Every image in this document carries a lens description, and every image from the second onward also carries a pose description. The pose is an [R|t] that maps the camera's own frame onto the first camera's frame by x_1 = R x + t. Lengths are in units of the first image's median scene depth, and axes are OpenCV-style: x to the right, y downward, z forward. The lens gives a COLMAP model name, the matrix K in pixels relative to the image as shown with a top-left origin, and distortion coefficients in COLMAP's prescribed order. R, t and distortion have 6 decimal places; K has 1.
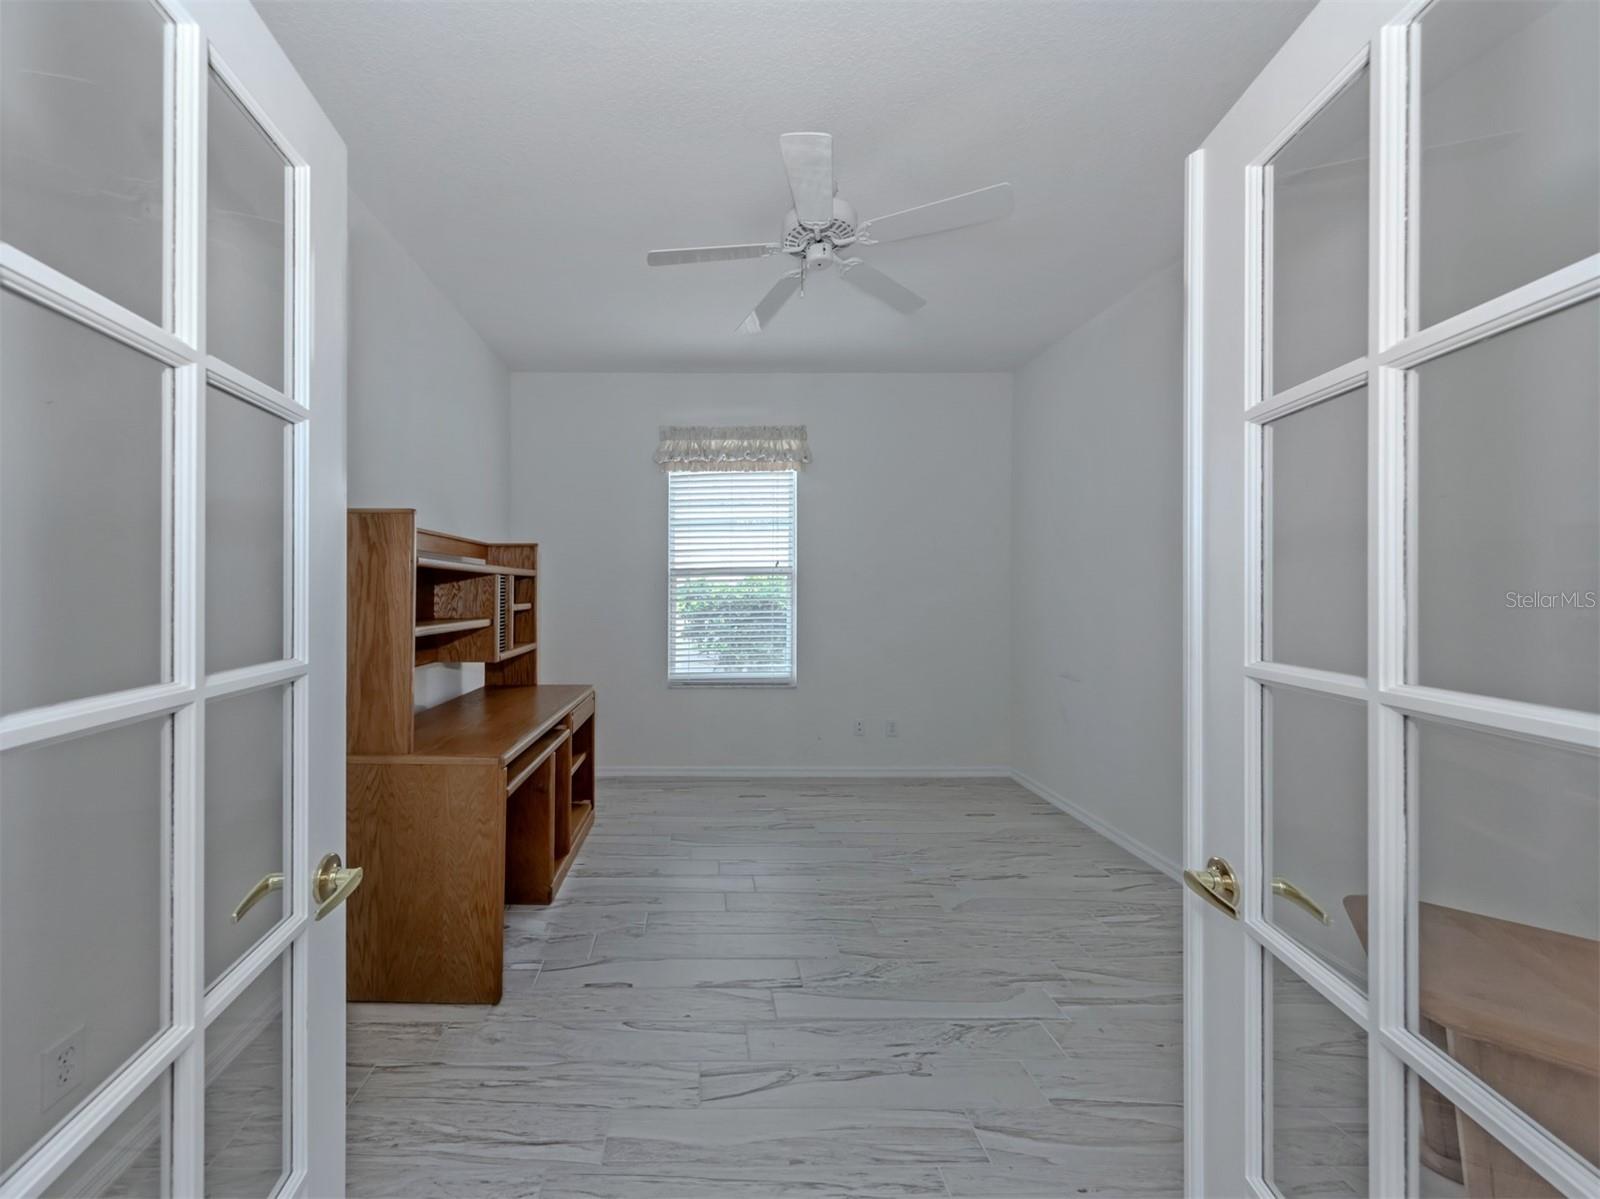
lens RADIAL K [[790.8, 0, 800.0], [0, 790.8, 599.5], [0, 0, 1]] dist [-0.001058, -0.000112]
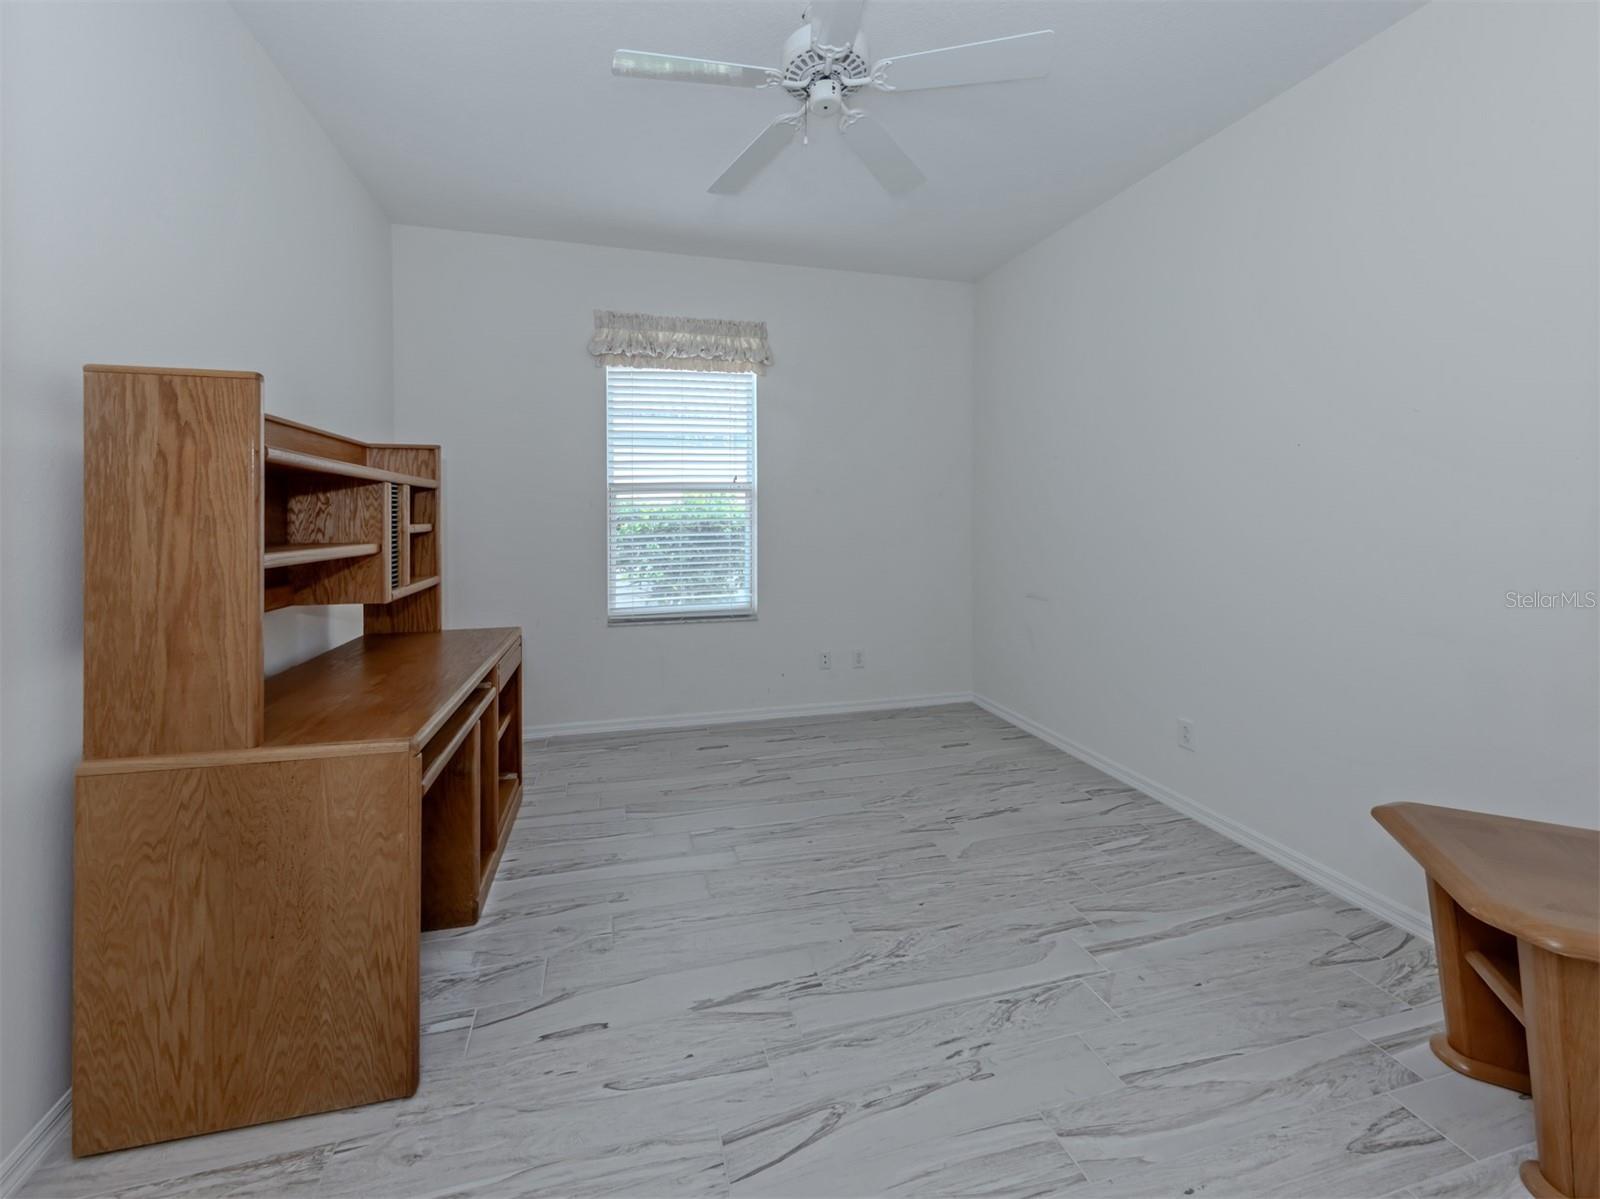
lens RADIAL K [[641.3, 0, 766.7], [0, 641.3, 544.1], [0, 0, 1]] dist [-0.000316, -0.000252]
pose [[0.967475, -0.013335, 0.252615, -0.200686], [0.012380, 0.999909, 0.005370, 0.027126], [-0.252664, -0.002068, 0.967552, 0.349470]]
